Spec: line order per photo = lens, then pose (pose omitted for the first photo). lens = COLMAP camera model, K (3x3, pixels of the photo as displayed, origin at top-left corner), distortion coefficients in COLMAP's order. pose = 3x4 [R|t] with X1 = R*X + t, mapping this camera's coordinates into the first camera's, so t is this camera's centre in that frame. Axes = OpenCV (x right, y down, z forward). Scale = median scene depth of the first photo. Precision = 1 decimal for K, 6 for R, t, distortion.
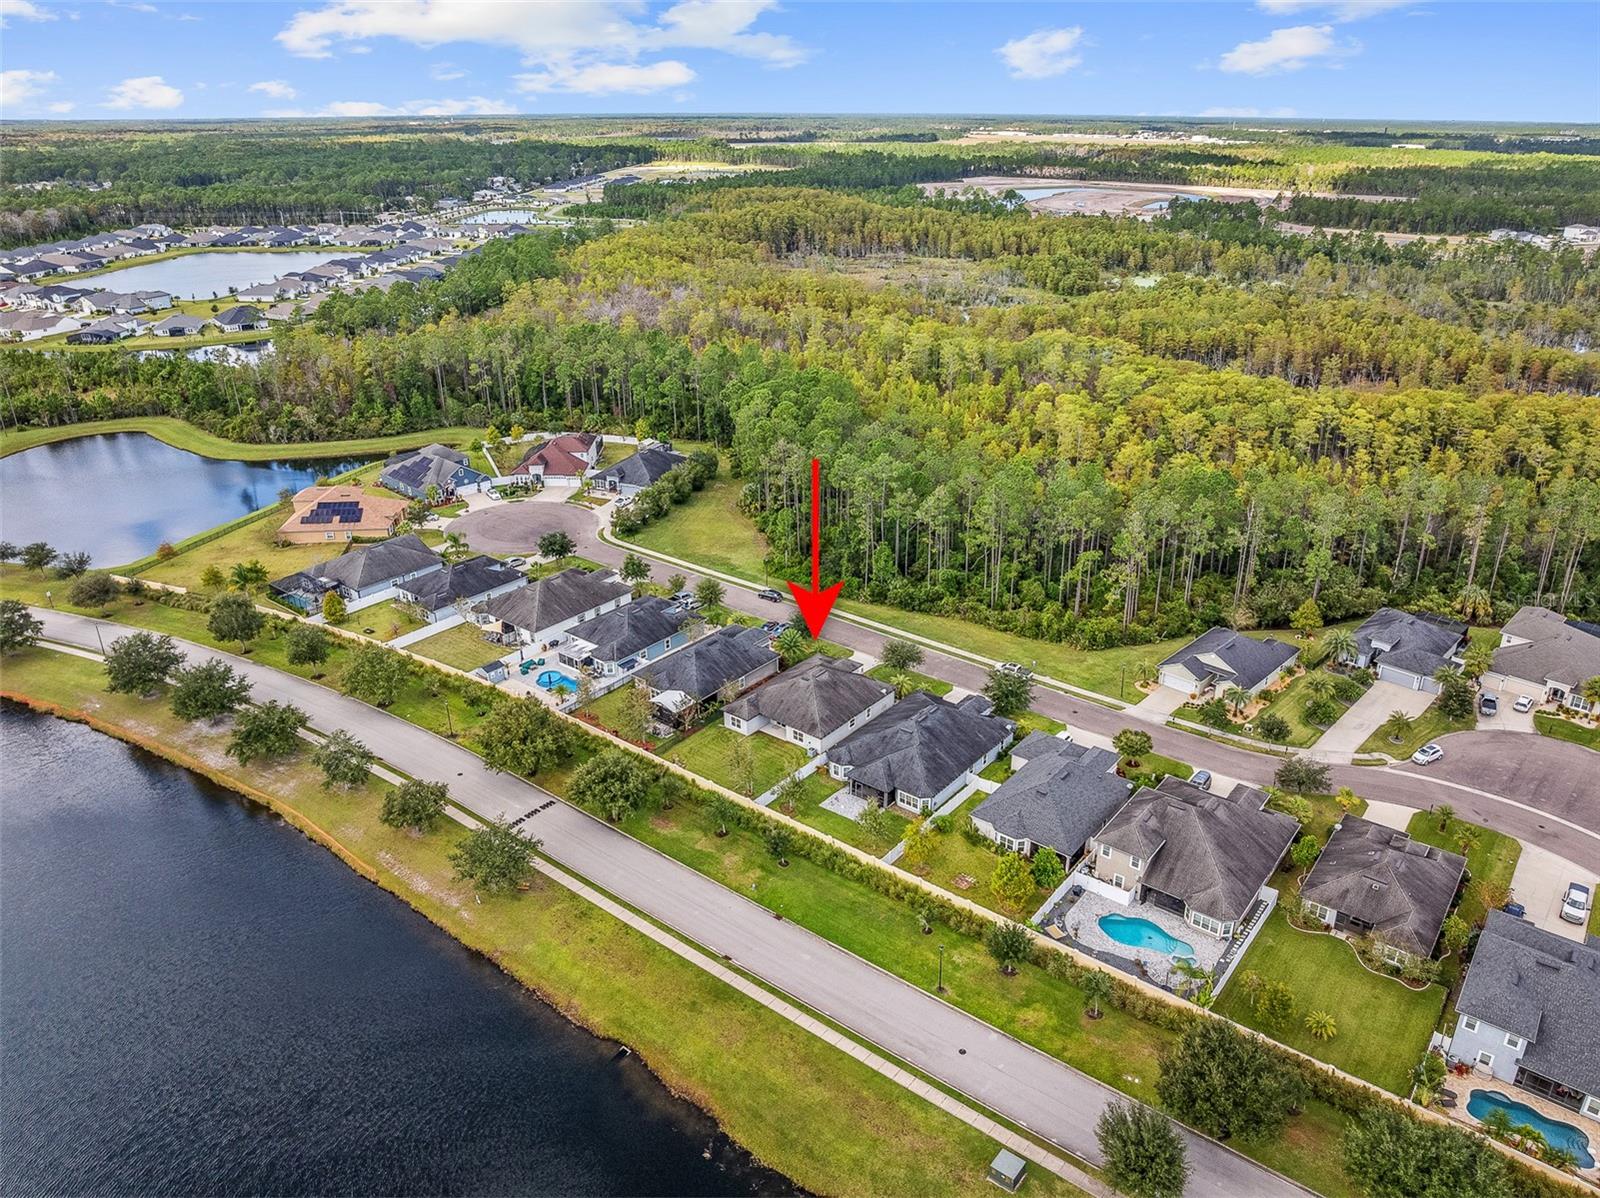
lens RADIAL K [[1126.2, 0, 801.7], [0, 1126.2, 598.7], [0, 0, 1]] dist [-0.005510, 0.006503]
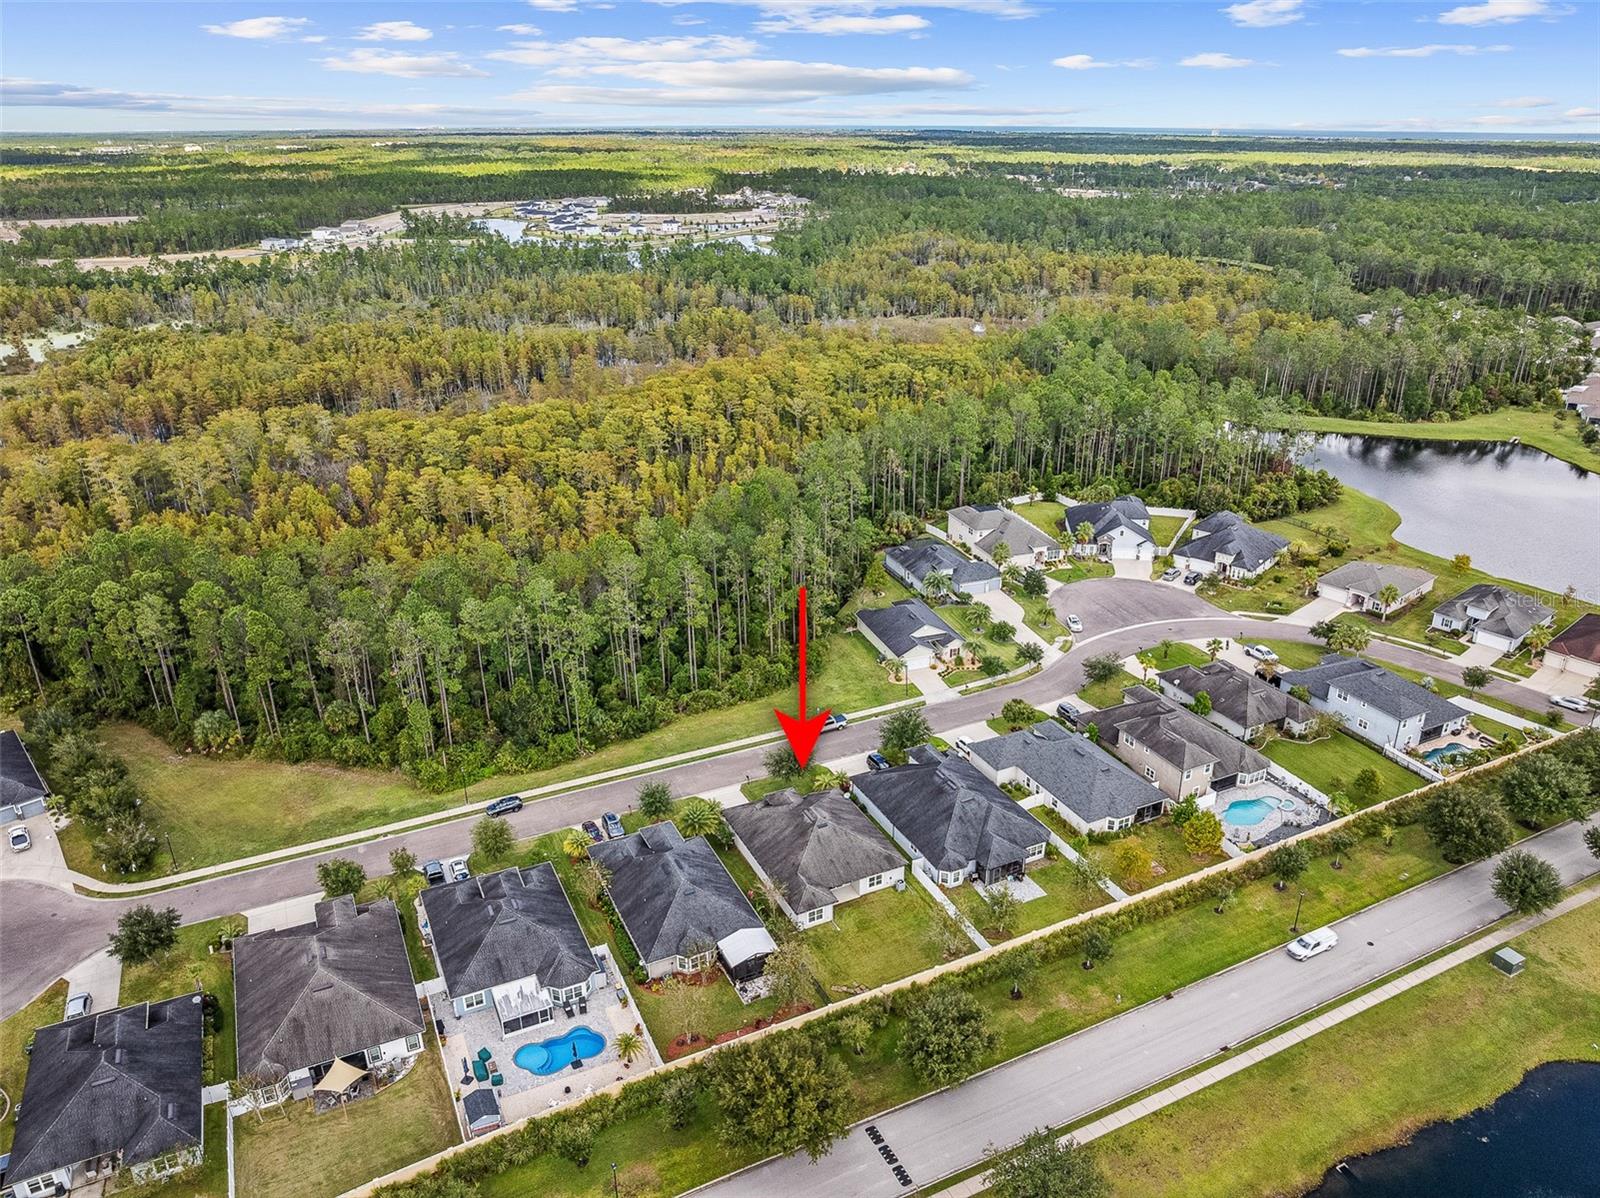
lens RADIAL K [[1126.2, 0, 800.1], [0, 1126.2, 599.8], [0, 0, 1]] dist [-0.005510, 0.006503]
pose [[0.416366, -0.363729, 0.833271, -0.871036], [0.354708, 0.908851, 0.219481, -0.374889], [-0.837151, 0.204183, 0.507432, 0.707472]]
